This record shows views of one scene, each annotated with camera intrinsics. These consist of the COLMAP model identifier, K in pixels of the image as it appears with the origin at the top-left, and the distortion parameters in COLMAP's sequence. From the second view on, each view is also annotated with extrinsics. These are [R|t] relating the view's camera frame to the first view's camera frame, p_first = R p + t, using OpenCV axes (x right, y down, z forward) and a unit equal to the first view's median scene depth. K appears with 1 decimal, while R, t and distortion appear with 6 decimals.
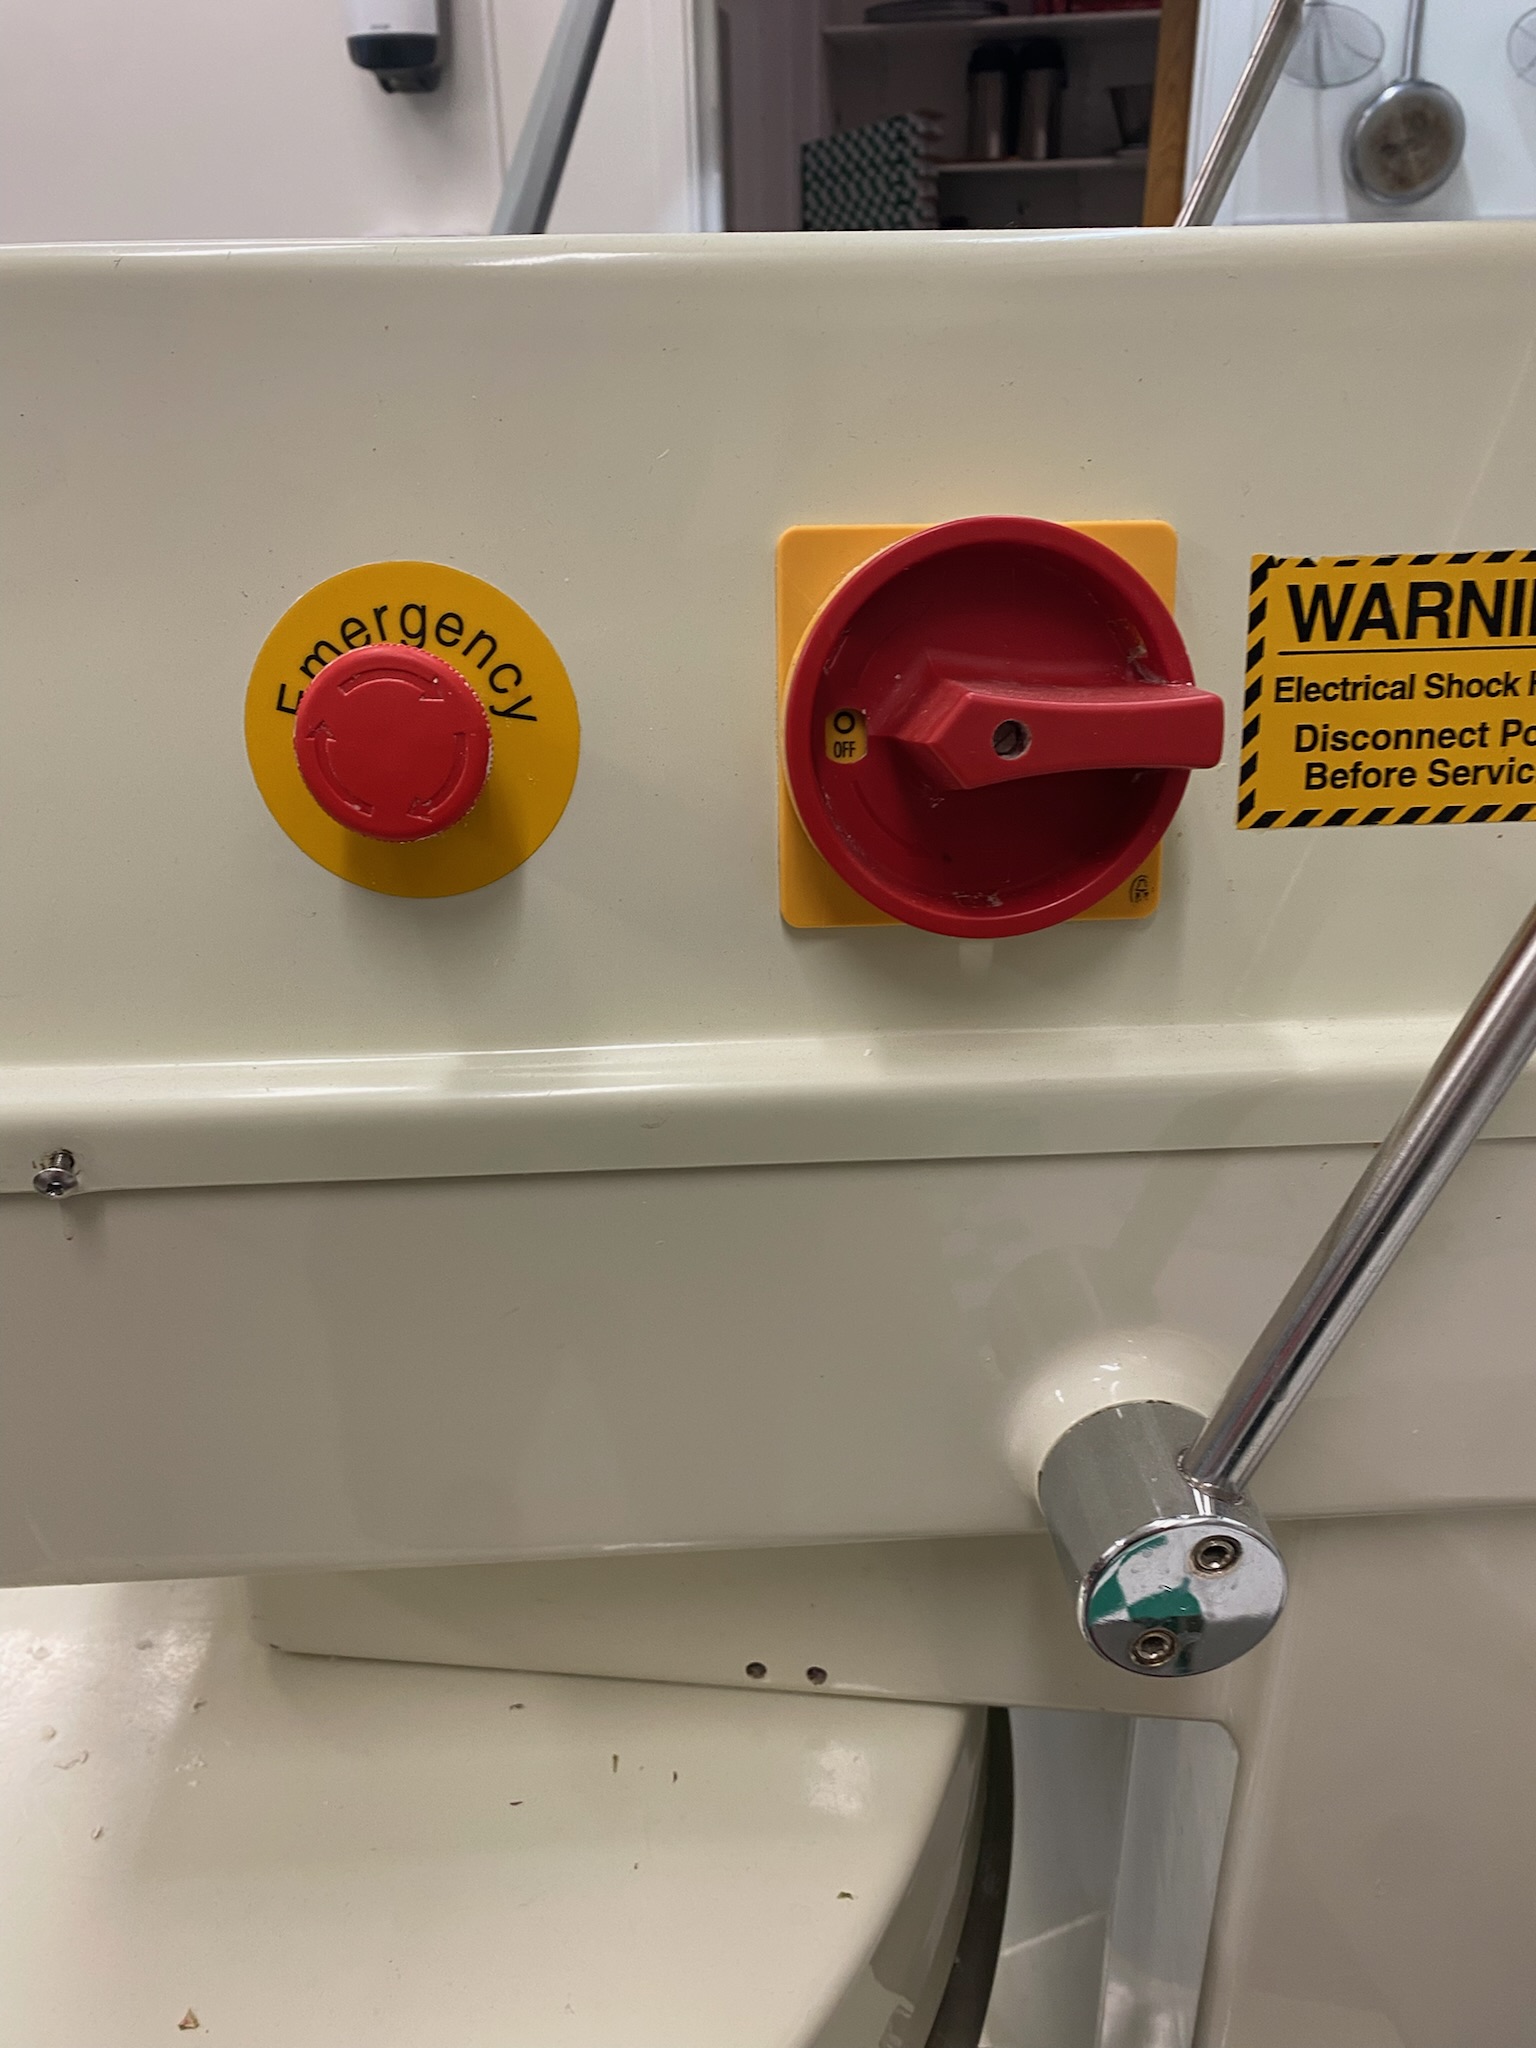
lens RADIAL K [[1604.4, 0, 769.9], [0, 1604.4, 1045.8], [0, 0, 1]] dist [0.024344, -0.000592]
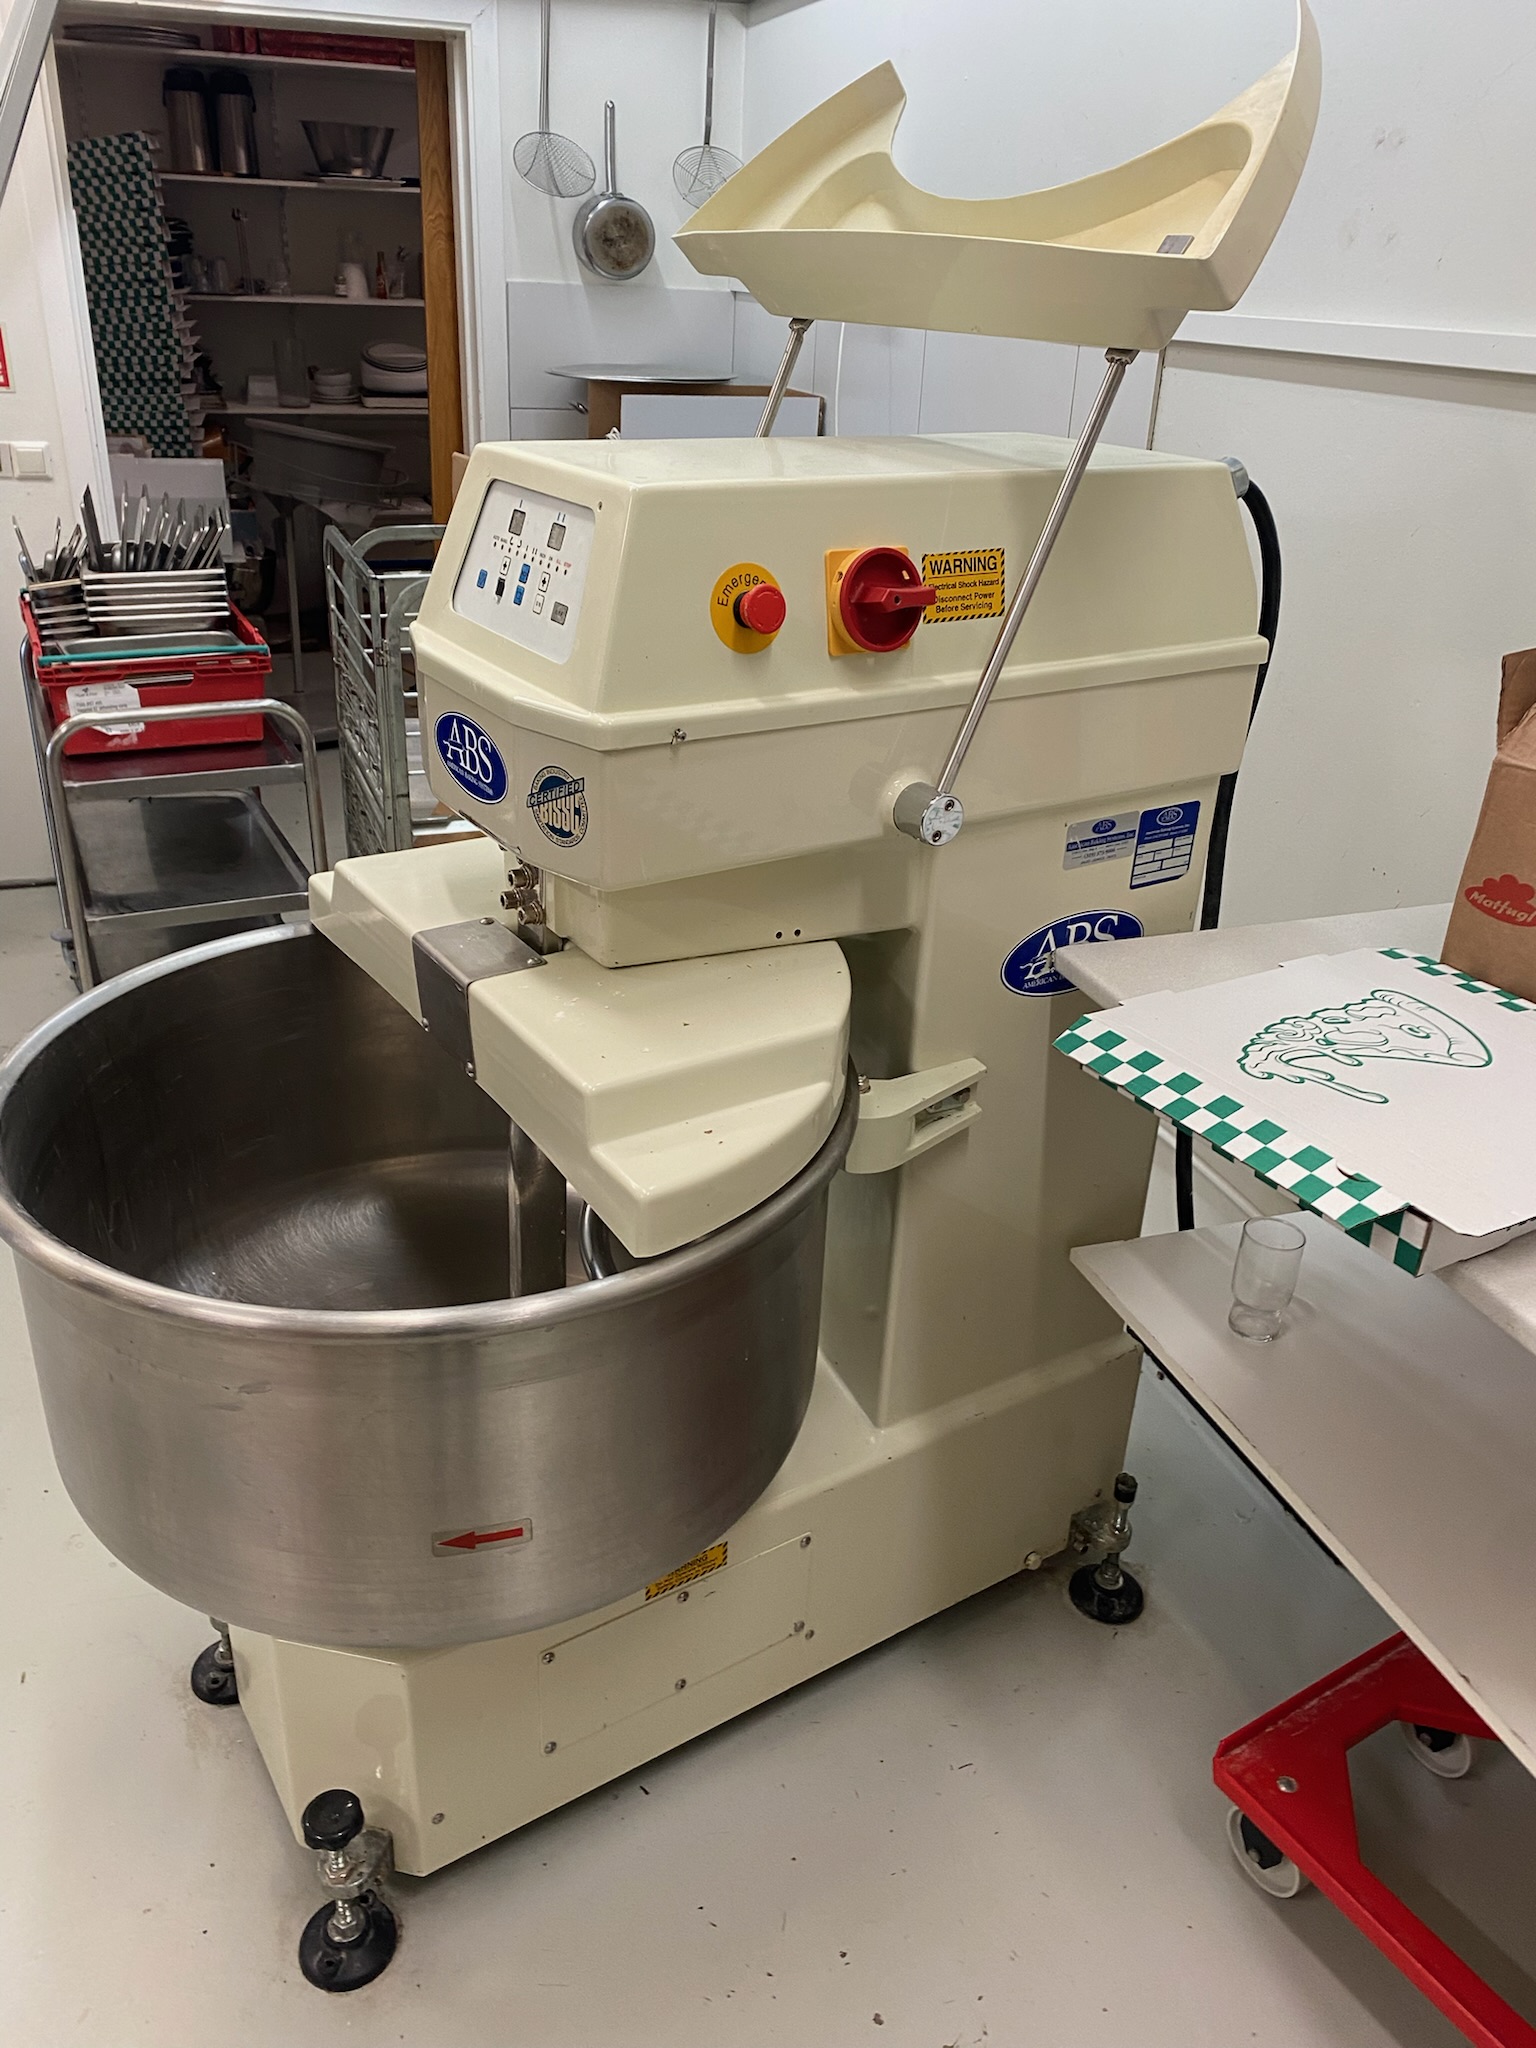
lens RADIAL K [[1558.2, 0, 766.4], [0, 1558.2, 1019.1], [0, 0, 1]] dist [0.023140, -0.001905]
pose [[0.870482, -0.172597, 0.460947, -0.258854], [0.163647, 0.984712, 0.059675, 0.069011], [-0.464200, 0.023486, 0.885419, -0.285204]]
